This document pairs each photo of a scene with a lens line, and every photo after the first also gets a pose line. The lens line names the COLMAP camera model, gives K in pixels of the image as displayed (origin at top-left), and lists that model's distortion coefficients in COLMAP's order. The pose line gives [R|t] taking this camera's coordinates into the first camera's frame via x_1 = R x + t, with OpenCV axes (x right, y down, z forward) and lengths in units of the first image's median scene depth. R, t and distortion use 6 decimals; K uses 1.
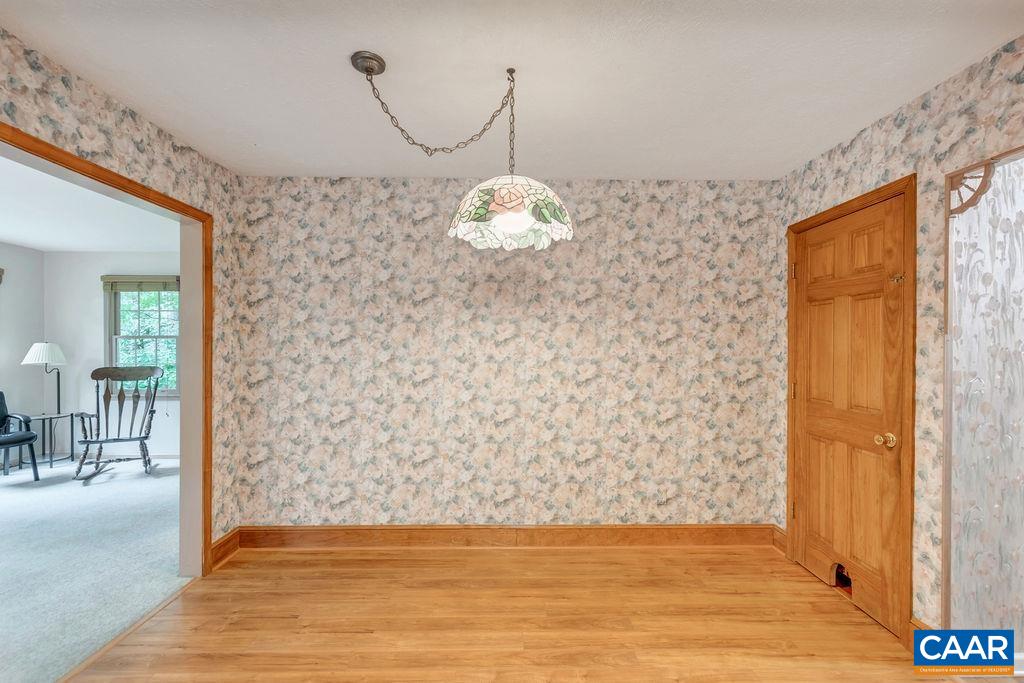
lens RADIAL K [[466.8, 0, 513.0], [0, 466.8, 349.1], [0, 0, 1]] dist [-0.005698, -0.001055]
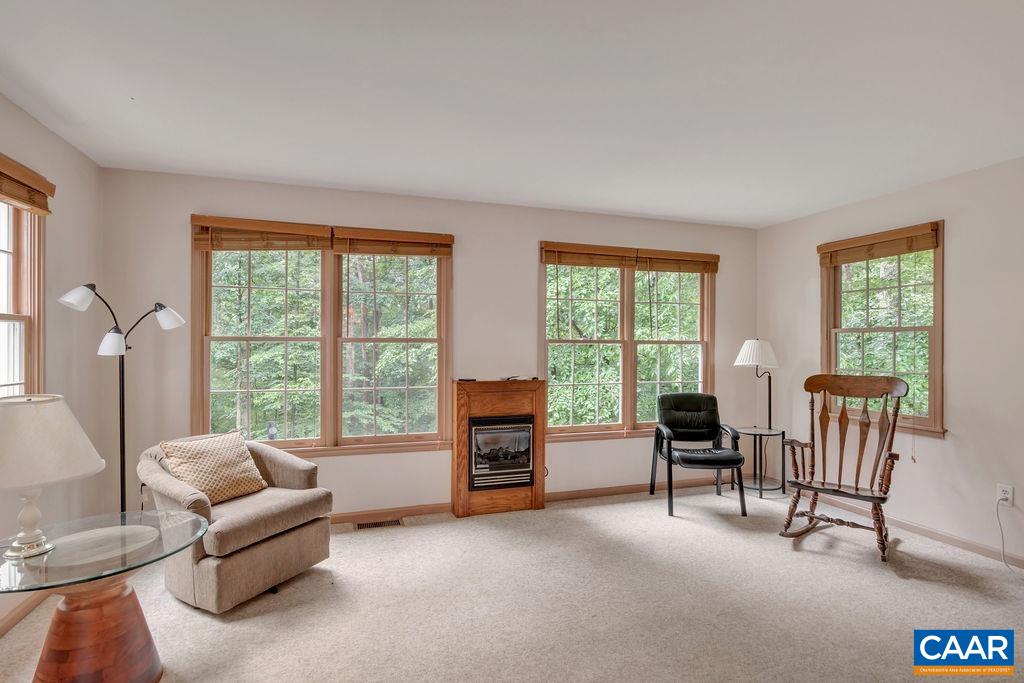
lens RADIAL K [[533.6, 0, 511.1], [0, 533.6, 343.9], [0, 0, 1]] dist [0.006381, 0.000933]
pose [[0.315684, -0.000055, -0.948864, -0.275523], [-0.002909, 0.999995, -0.001026, -0.004492], [0.948860, 0.003084, 0.315682, 0.317268]]
